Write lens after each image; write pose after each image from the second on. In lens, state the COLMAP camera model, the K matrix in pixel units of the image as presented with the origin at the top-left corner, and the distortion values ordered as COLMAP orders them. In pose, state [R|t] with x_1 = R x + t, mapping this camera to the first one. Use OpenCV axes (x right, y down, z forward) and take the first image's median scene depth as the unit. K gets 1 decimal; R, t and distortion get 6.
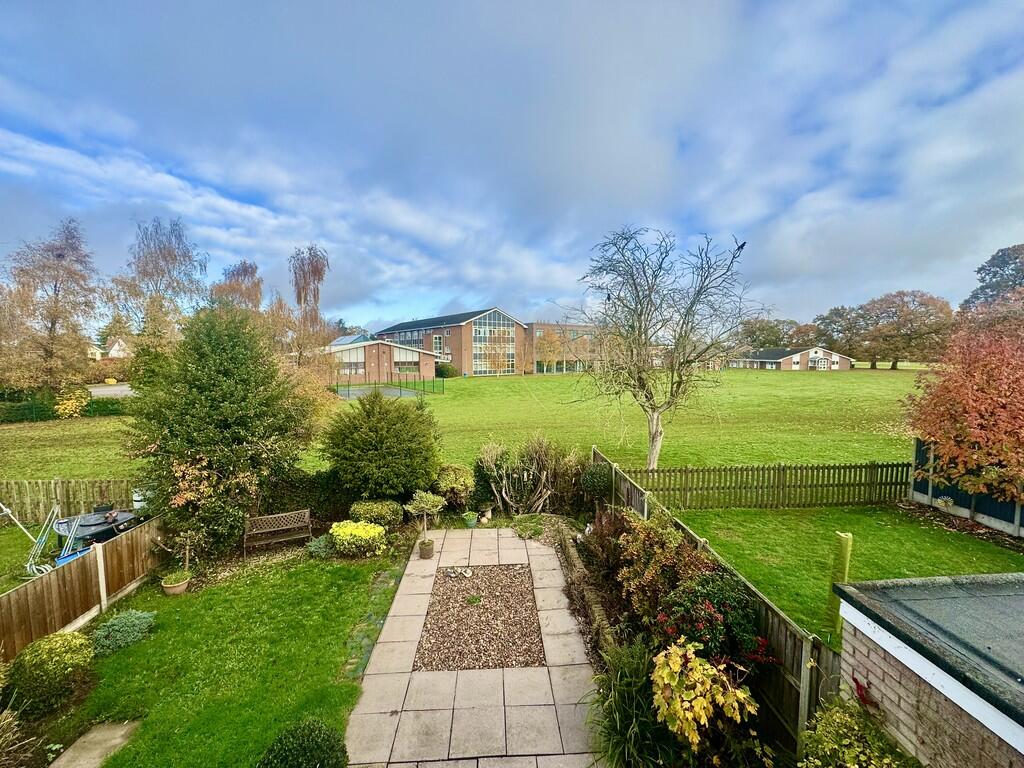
lens RADIAL K [[405.3, 0, 513.2], [0, 405.3, 386.2], [0, 0, 1]] dist [-0.002669, -0.000101]
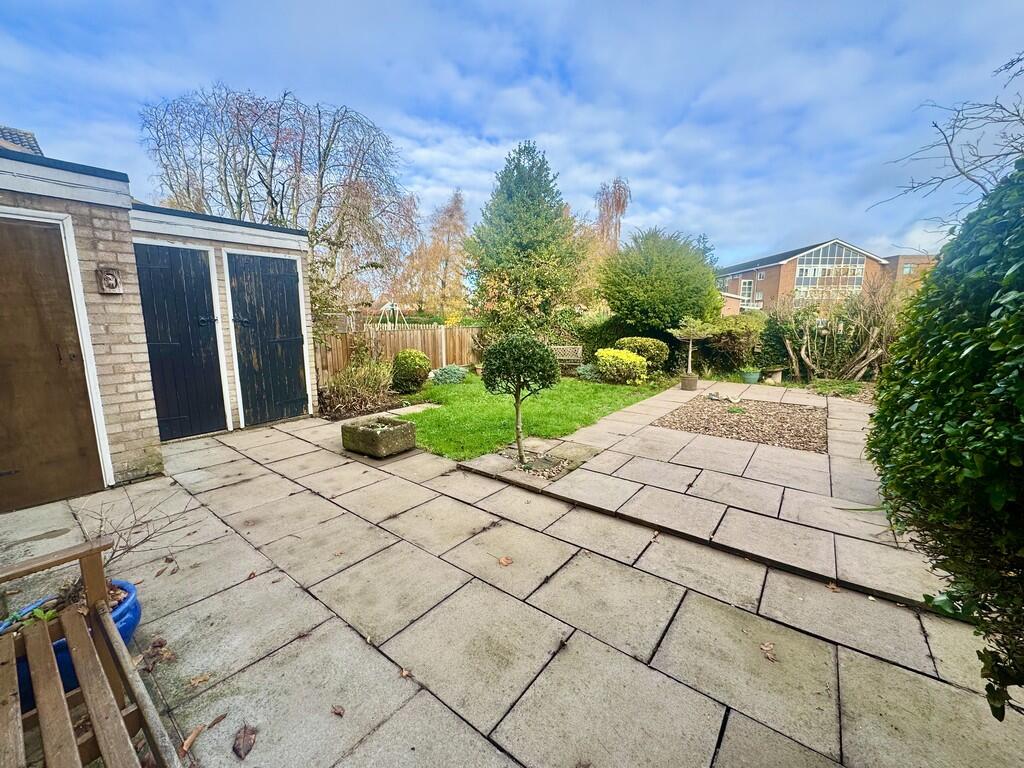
lens RADIAL K [[405.3, 0, 515.0], [0, 405.3, 383.5], [0, 0, 1]] dist [-0.002669, -0.000101]
pose [[0.766443, 0.105486, -0.633591, 0.053478], [-0.047793, 0.993054, 0.107519, 0.275684], [0.640532, -0.052126, 0.766161, 0.043280]]
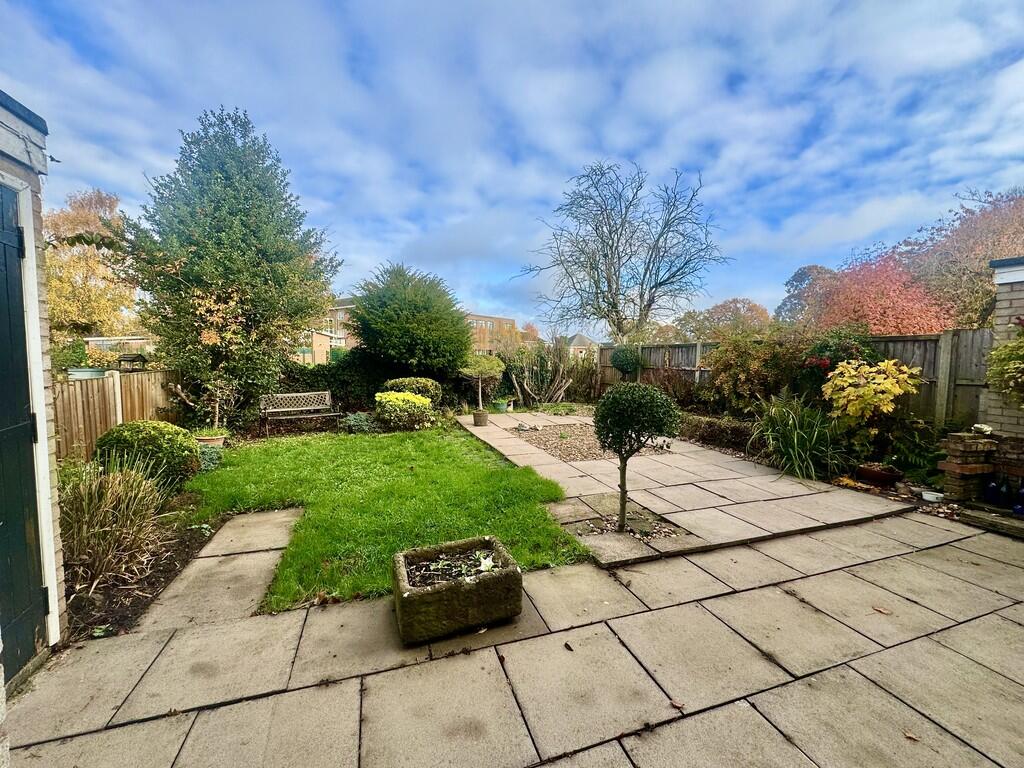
lens RADIAL K [[405.3, 0, 514.6], [0, 405.3, 379.9], [0, 0, 1]] dist [-0.002669, -0.000101]
pose [[0.962062, -0.005304, 0.272781, -0.334678], [0.008019, 0.999929, -0.008839, 0.271322], [-0.272714, 0.010691, 0.962036, 0.046642]]
